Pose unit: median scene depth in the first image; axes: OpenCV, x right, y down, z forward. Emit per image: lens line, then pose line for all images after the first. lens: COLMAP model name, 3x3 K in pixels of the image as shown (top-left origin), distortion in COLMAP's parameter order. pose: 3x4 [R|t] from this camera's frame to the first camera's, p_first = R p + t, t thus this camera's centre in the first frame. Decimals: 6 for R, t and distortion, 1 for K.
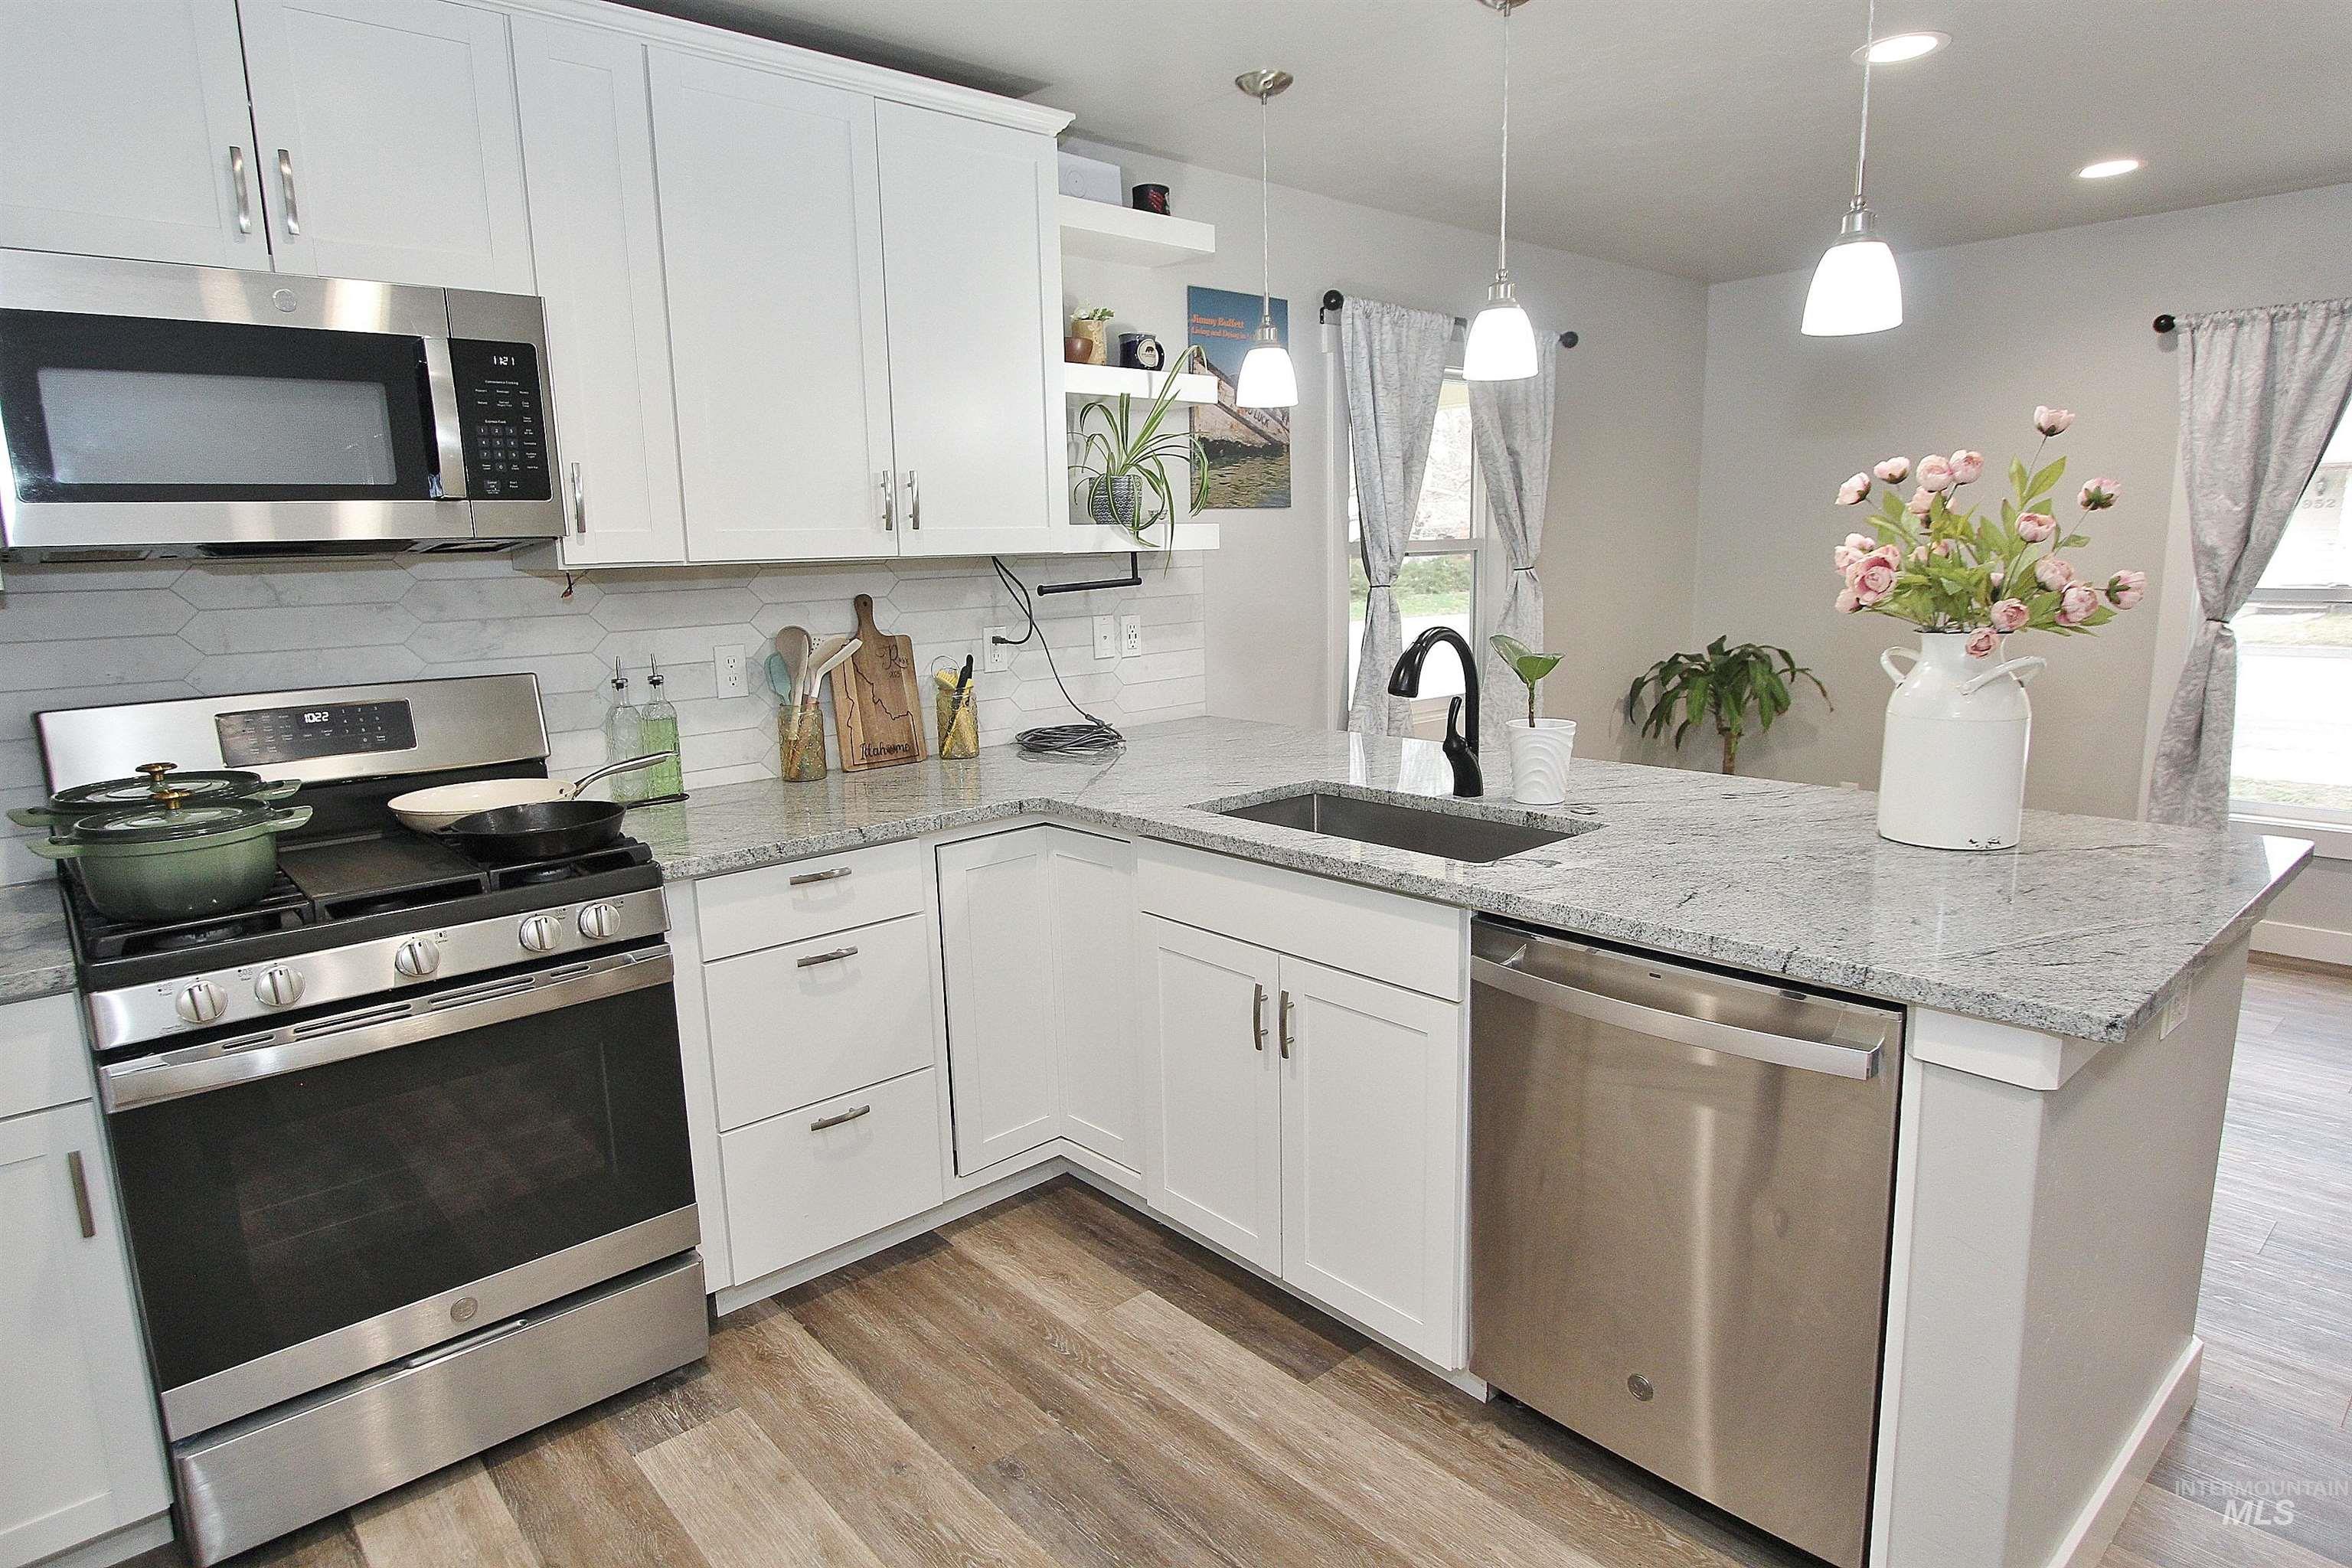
lens RADIAL K [[1329.2, 0, 1172.6], [0, 1329.2, 780.5], [0, 0, 1]] dist [-0.007746, 0.001578]
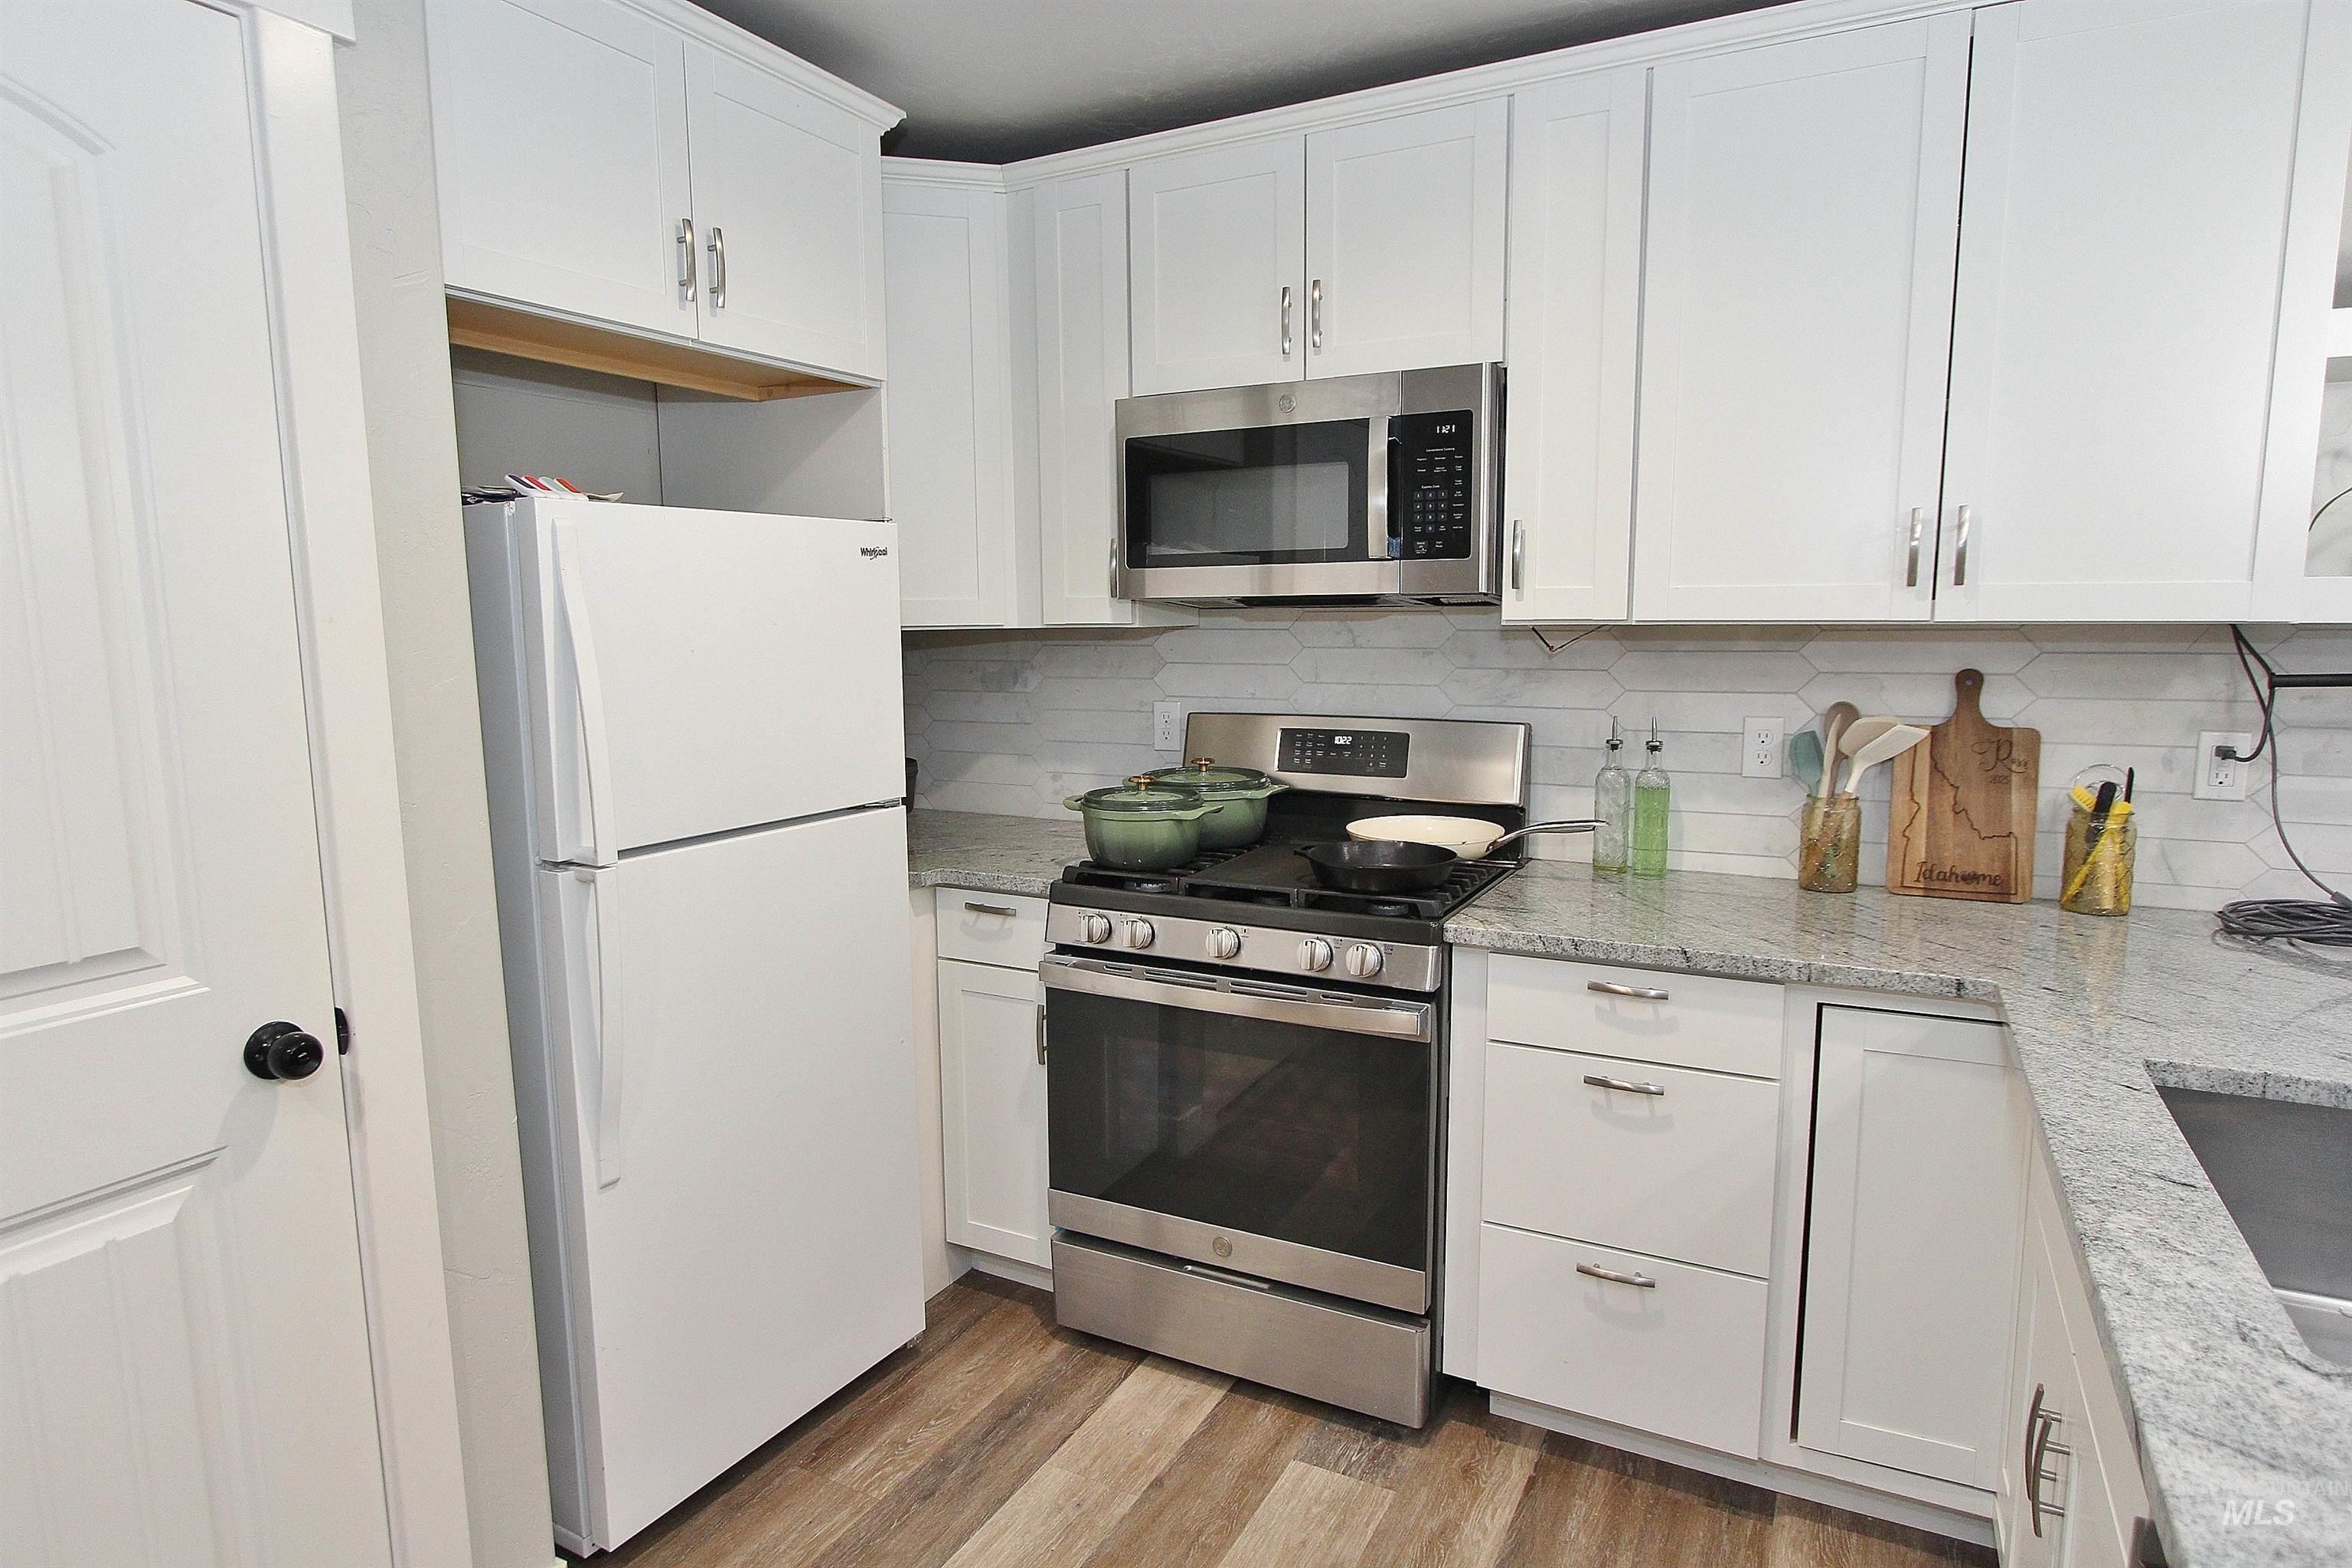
lens RADIAL K [[1329.2, 0, 1165.6], [0, 1329.2, 785.7], [0, 0, 1]] dist [-0.007746, 0.001578]
pose [[0.343638, 0.144663, -0.927893, 0.398171], [-0.166658, 0.981775, 0.091343, -0.084559], [0.924196, 0.123251, 0.361484, 0.392386]]
